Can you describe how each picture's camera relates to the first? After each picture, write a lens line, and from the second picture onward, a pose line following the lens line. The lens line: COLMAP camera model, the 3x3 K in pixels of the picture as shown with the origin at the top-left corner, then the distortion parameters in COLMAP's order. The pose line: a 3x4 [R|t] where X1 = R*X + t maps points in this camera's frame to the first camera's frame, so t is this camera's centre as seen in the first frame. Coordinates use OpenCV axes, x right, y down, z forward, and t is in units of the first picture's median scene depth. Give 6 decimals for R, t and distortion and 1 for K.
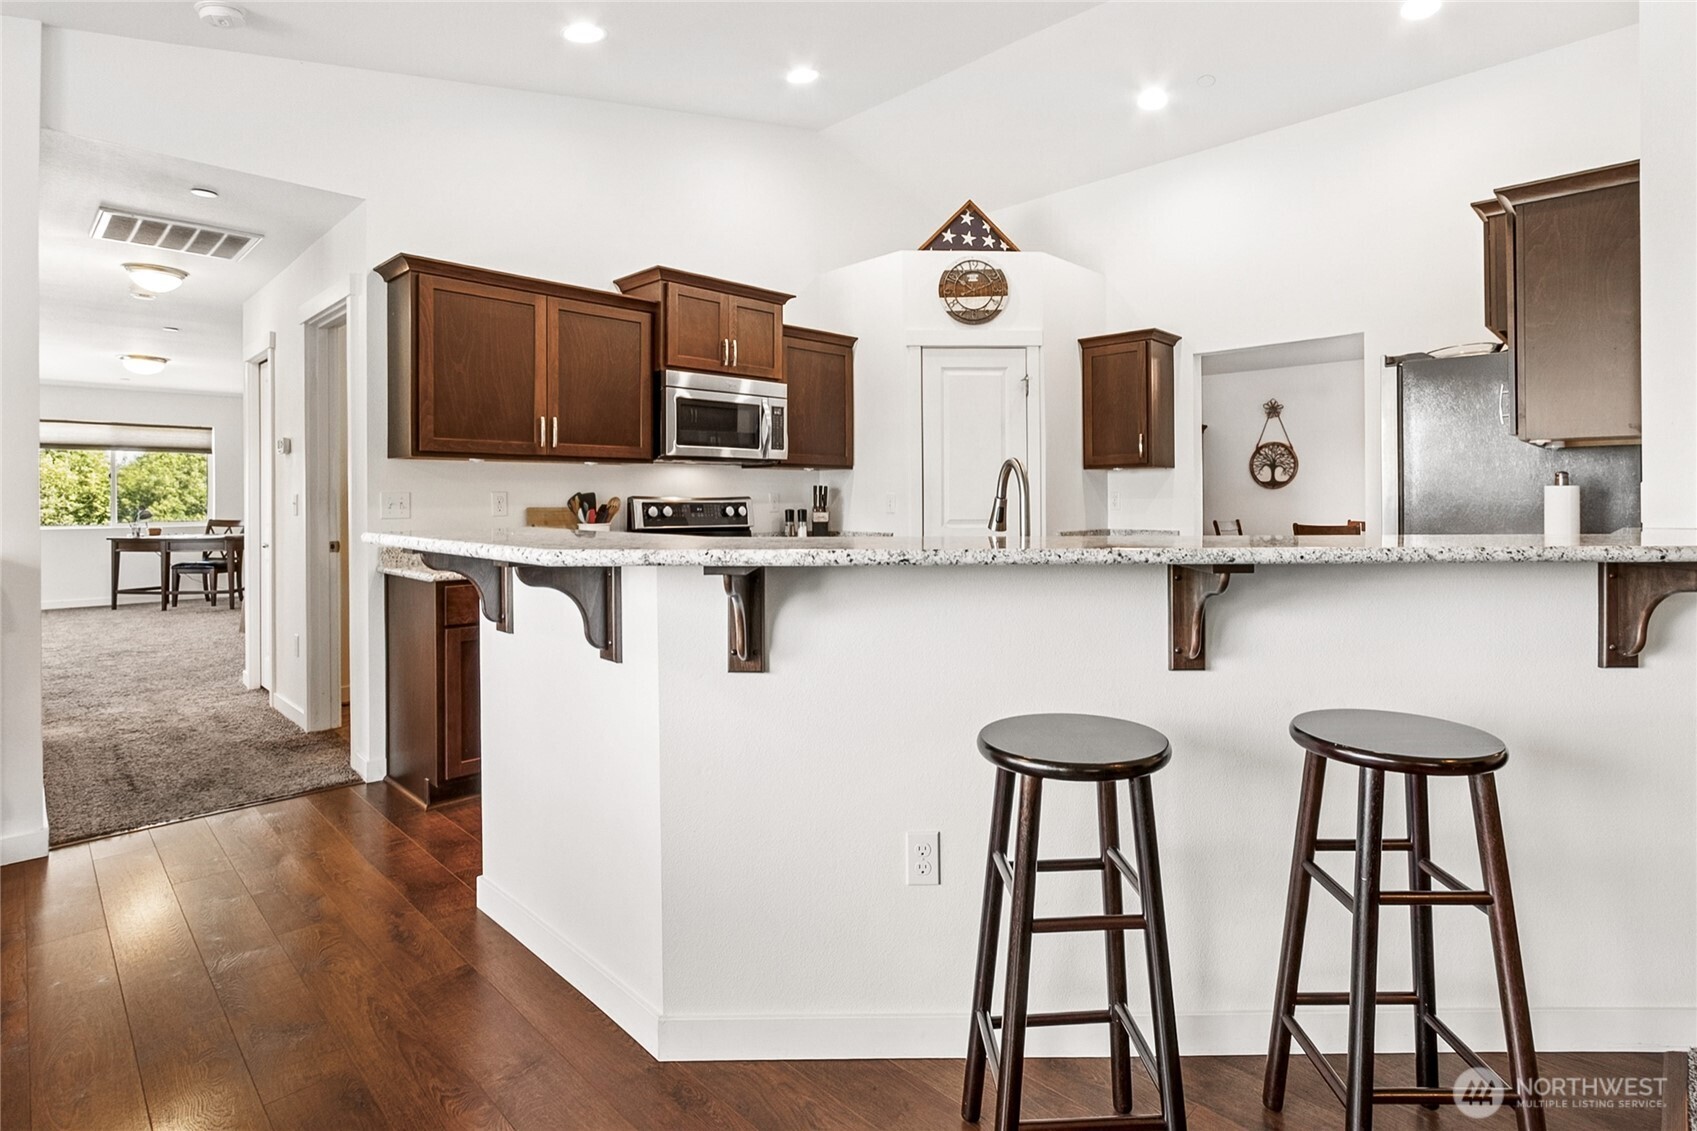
lens RADIAL K [[847.7, 0, 884.5], [0, 847.7, 488.6], [0, 0, 1]] dist [-0.000221, -0.000036]
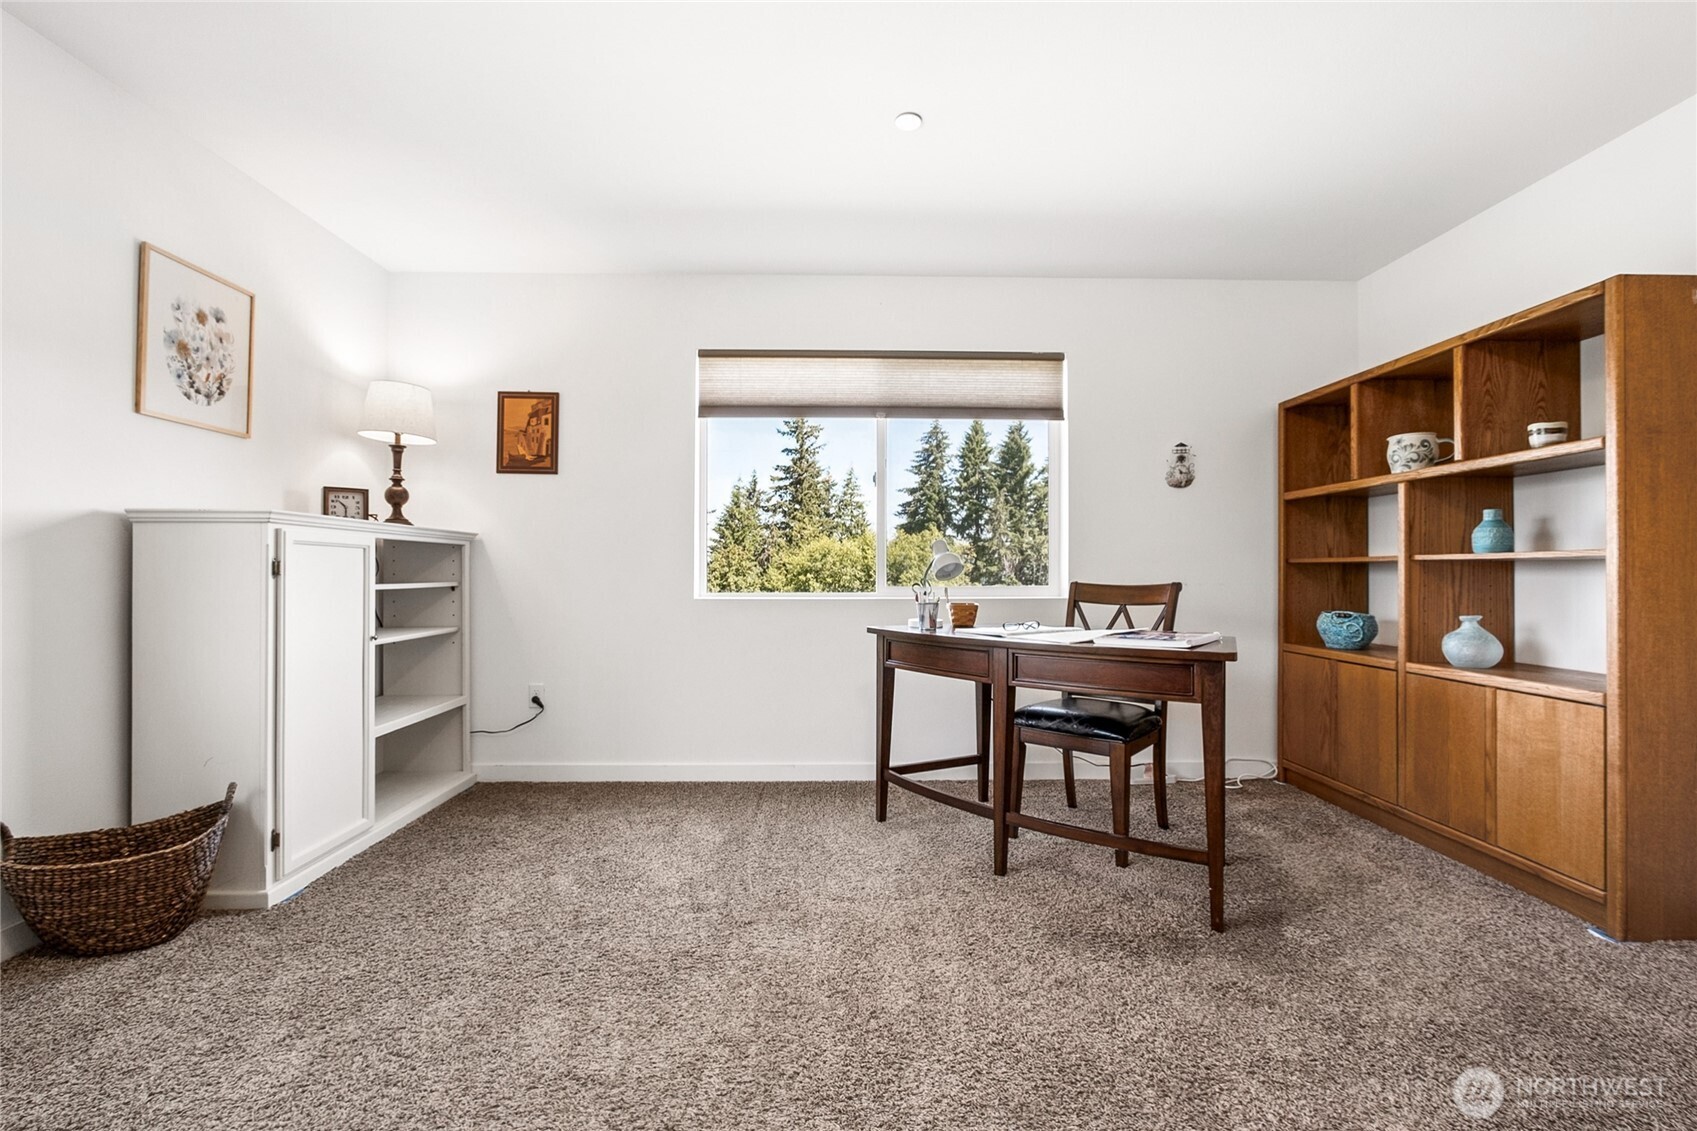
lens RADIAL K [[755.5, 0, 846.3], [0, 755.5, 578.6], [0, 0, 1]] dist [-0.000096, 0.000710]
pose [[0.708672, 0.009468, -0.705474, -0.702142], [0.005841, 0.999797, 0.019287, 0.030108], [0.705513, -0.017789, 0.708473, 0.770864]]
